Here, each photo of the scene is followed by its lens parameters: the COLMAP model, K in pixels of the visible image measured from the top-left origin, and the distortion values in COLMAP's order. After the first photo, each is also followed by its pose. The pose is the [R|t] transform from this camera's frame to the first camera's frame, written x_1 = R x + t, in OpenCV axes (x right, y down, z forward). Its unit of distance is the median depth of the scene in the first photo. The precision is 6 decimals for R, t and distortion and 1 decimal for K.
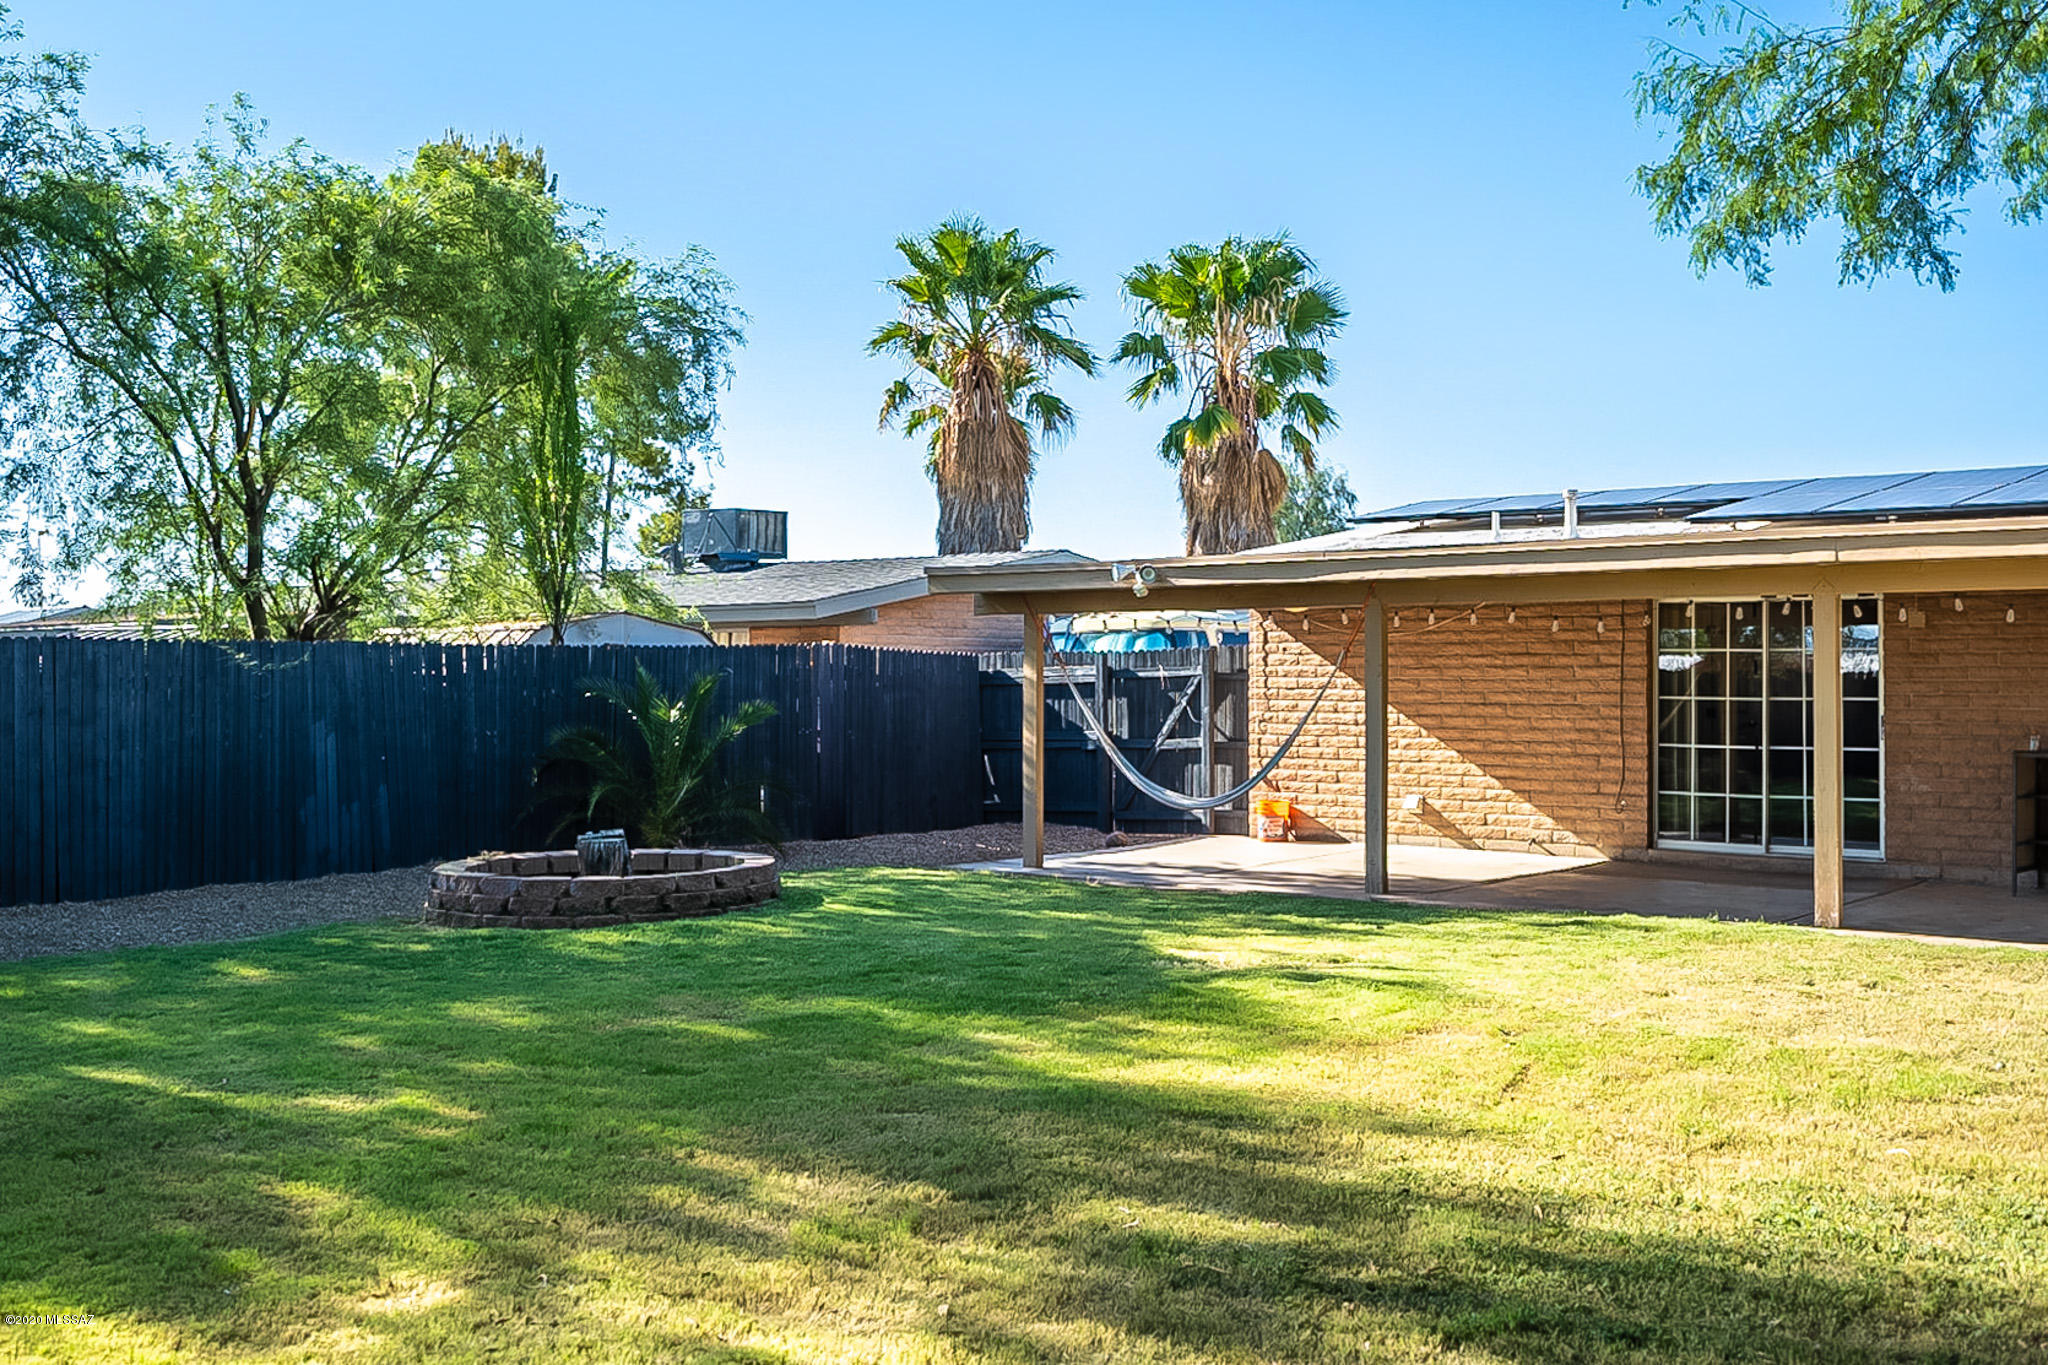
lens RADIAL K [[2054.4, 0, 1024.2], [0, 2054.4, 682.2], [0, 0, 1]] dist [-0.007479, -0.008565]
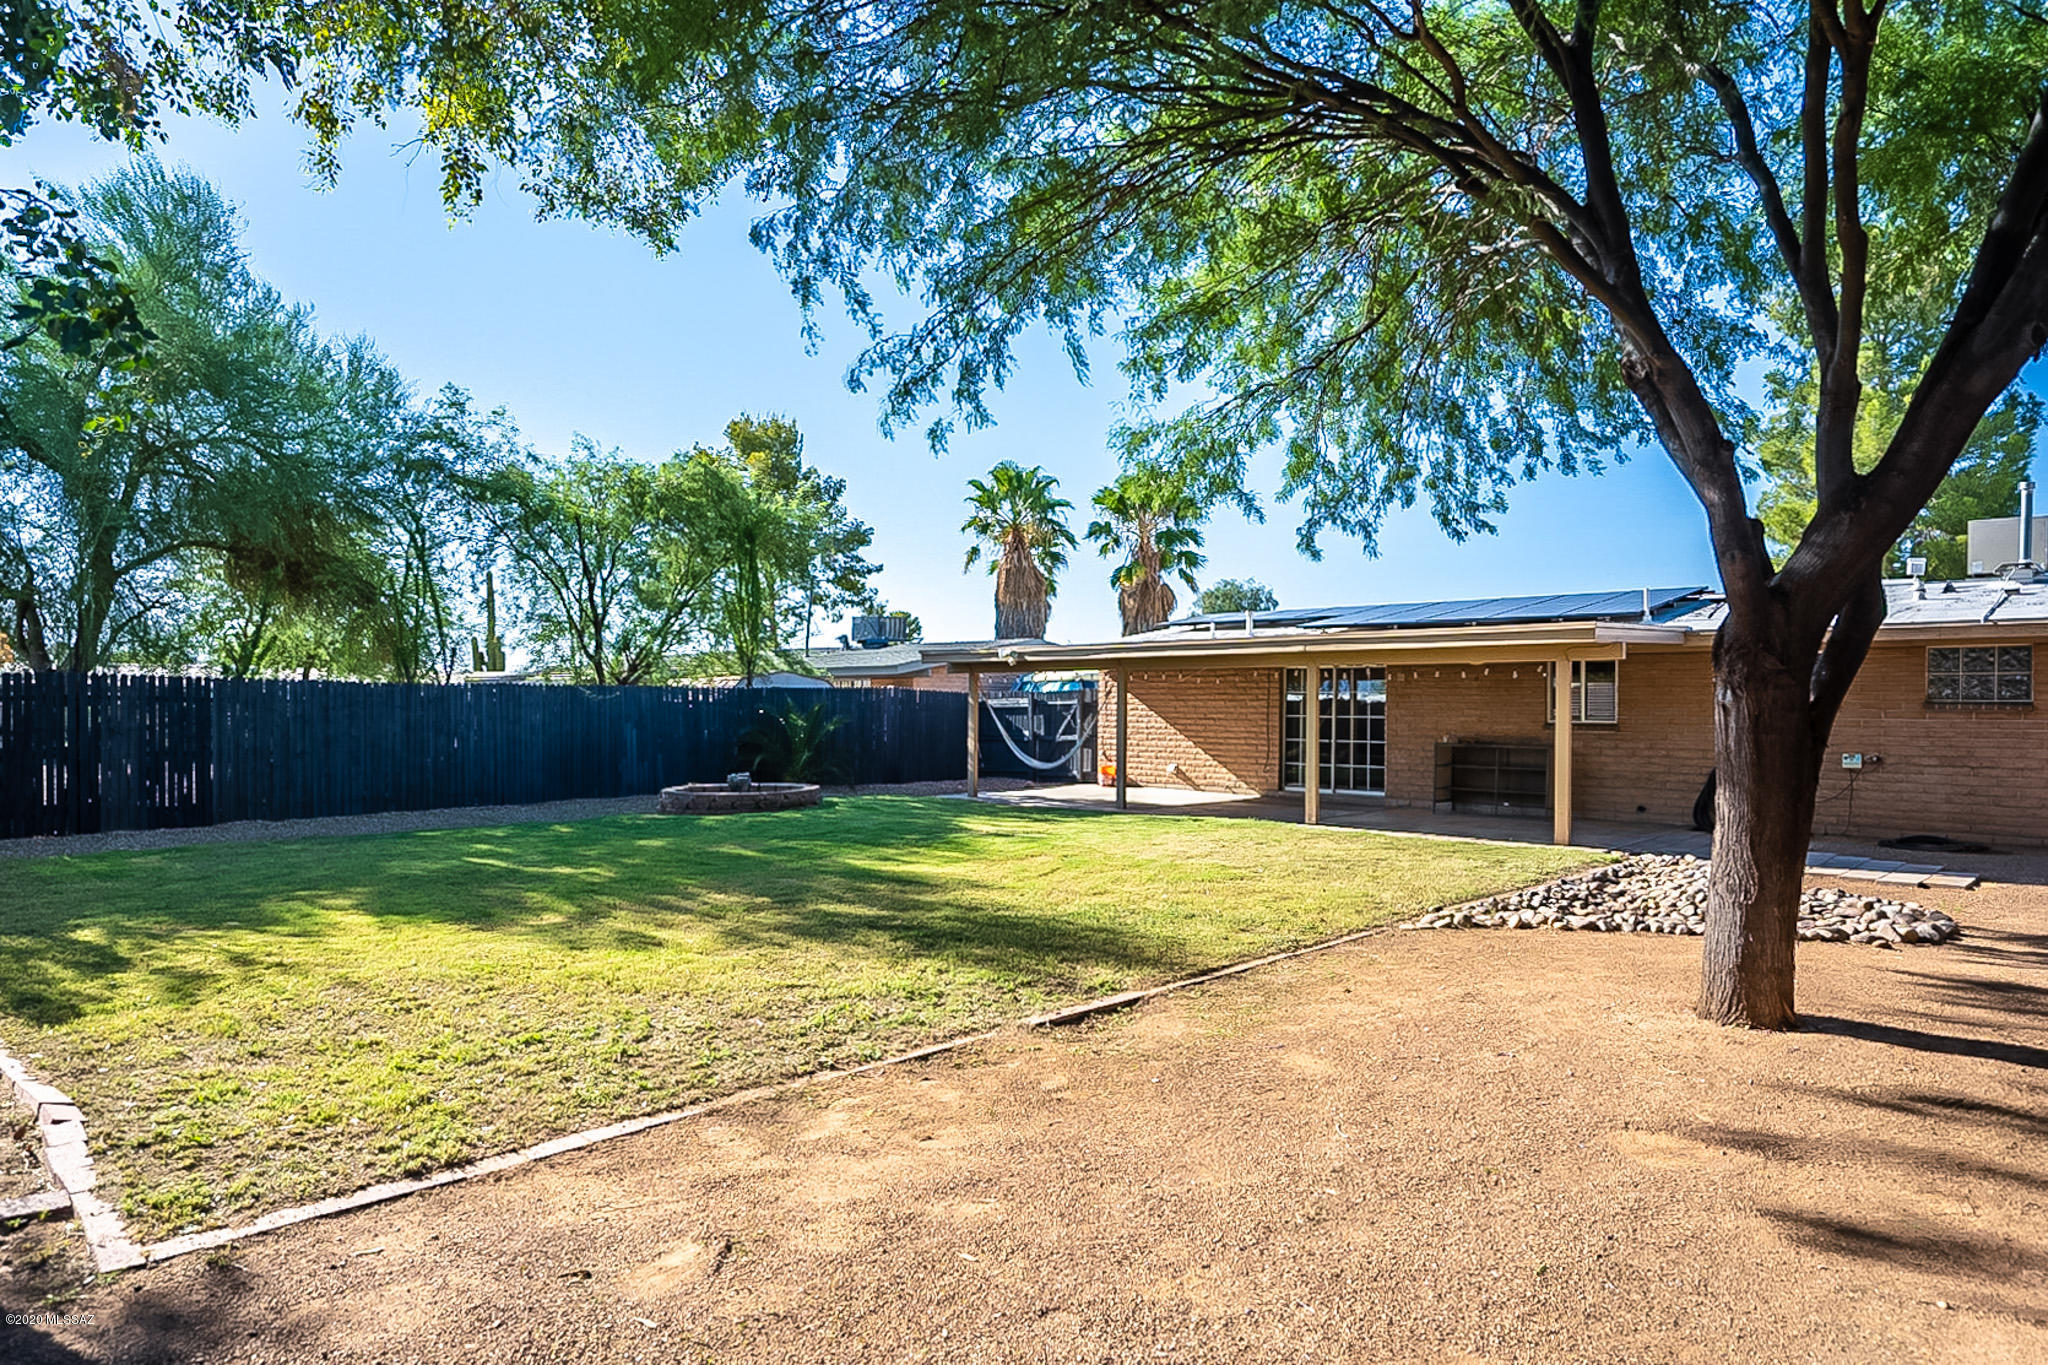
lens RADIAL K [[1184.4, 0, 1023.7], [0, 1184.4, 708.1], [0, 0, 1]] dist [0.002621, 0.000170]
pose [[0.997369, 0.005139, -0.072314, 0.127533], [-0.005103, 0.999987, 0.000690, 0.000480], [0.072317, -0.000319, 0.997382, -0.158131]]
